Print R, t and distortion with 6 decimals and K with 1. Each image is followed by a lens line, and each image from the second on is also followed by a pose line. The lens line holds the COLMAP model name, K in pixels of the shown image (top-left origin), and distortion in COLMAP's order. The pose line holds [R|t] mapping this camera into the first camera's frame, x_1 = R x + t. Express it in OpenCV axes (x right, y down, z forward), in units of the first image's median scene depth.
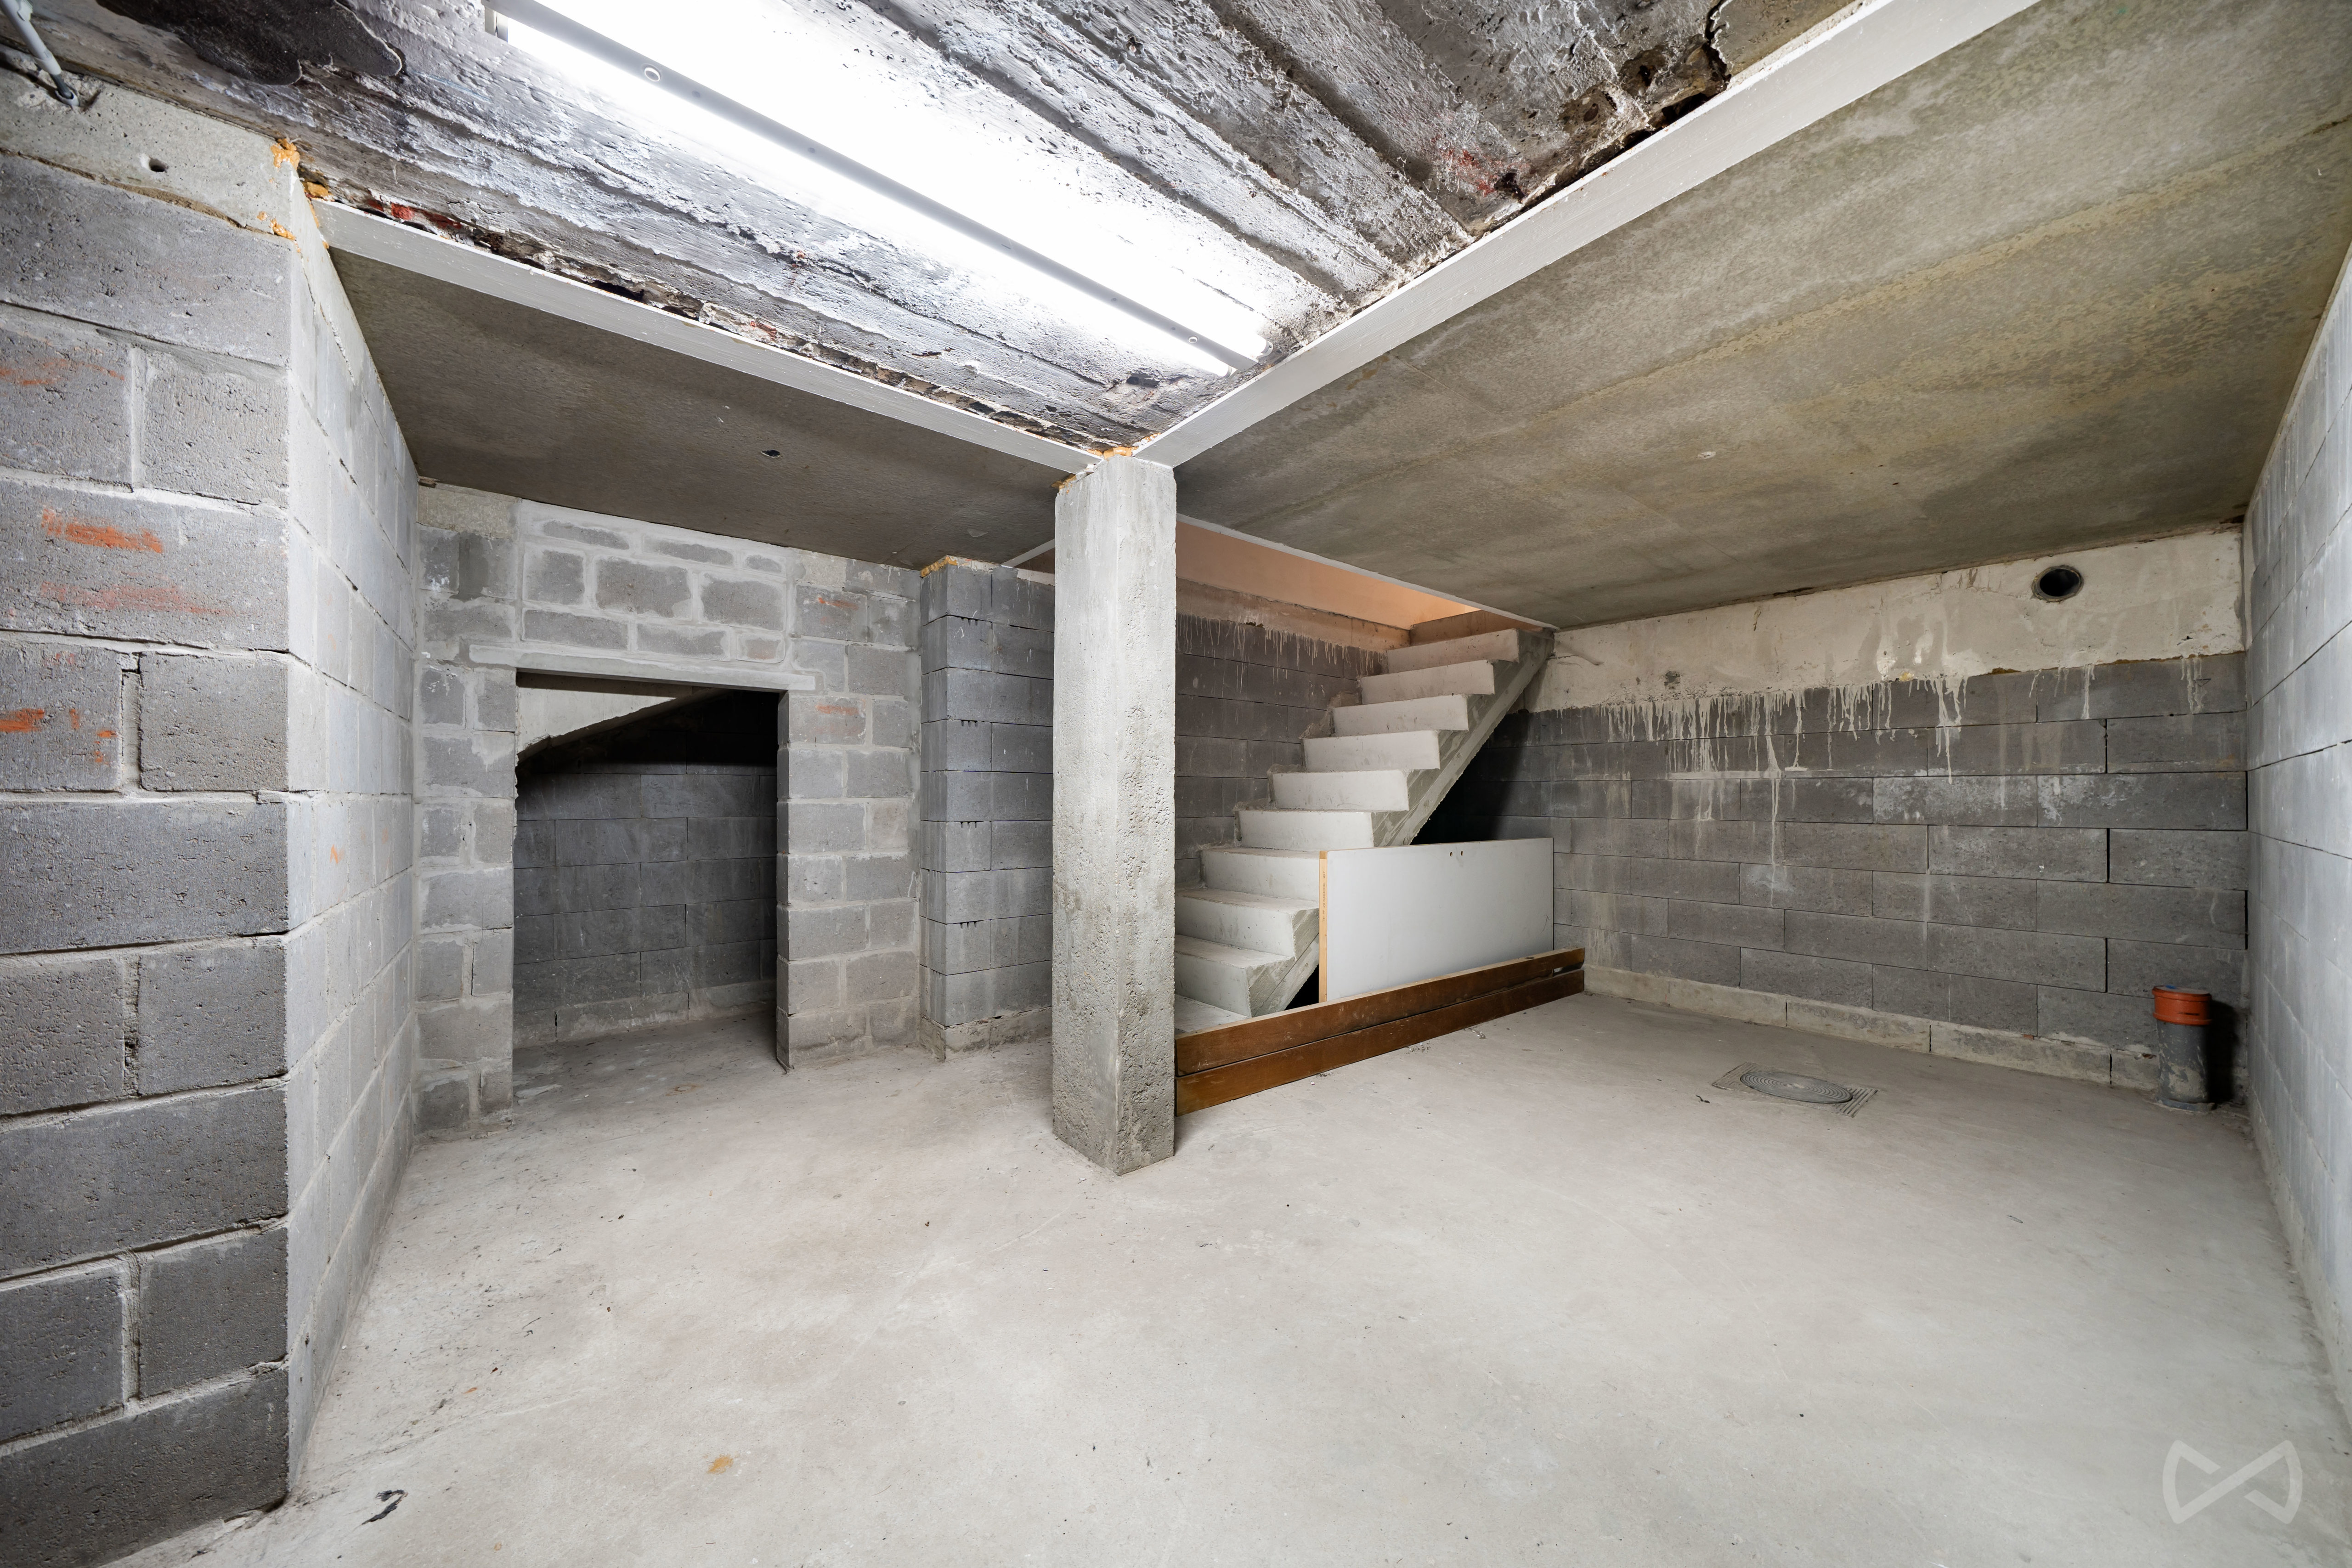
lens RADIAL K [[791.3, 0, 1173.9], [0, 791.3, 795.9], [0, 0, 1]] dist [-0.012594, -0.000103]
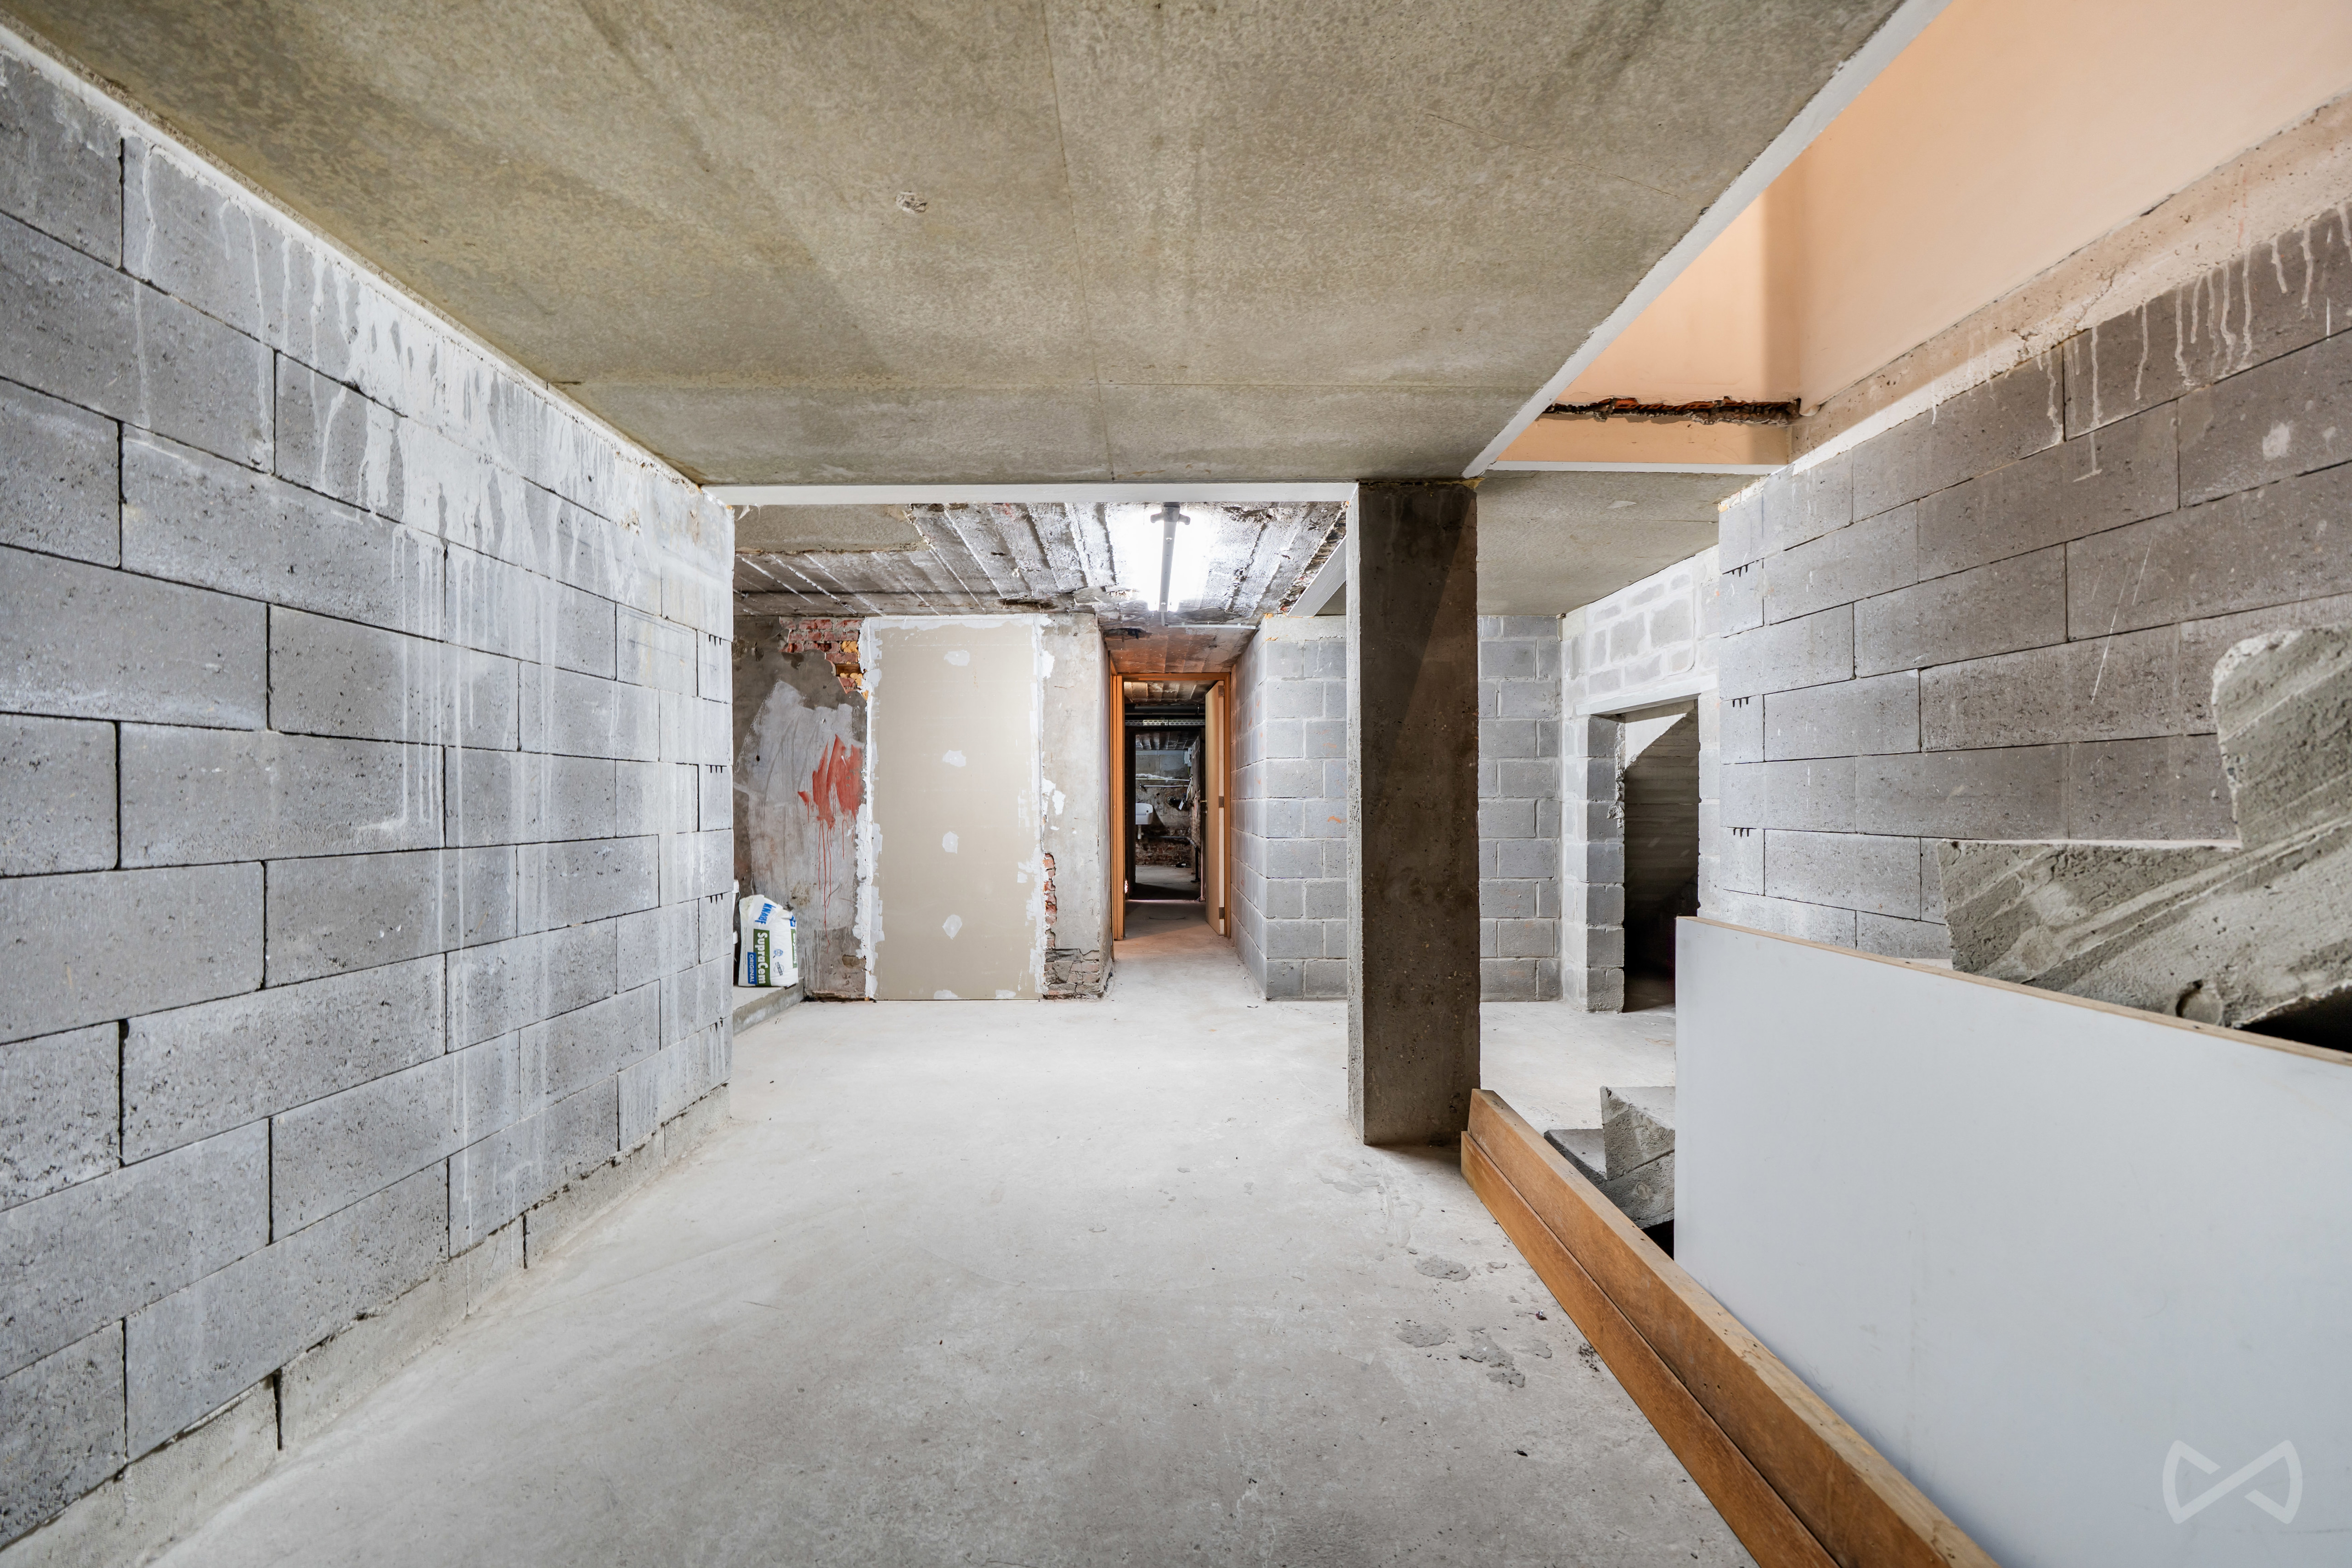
lens RADIAL K [[791.3, 0, 1173.9], [0, 791.3, 795.9], [0, 0, 1]] dist [-0.012594, -0.000103]
pose [[-0.618705, -0.006119, -0.785599, 0.912466], [0.002349, 0.999951, -0.009639, 0.009139], [0.785620, -0.007809, -0.618660, 1.363238]]
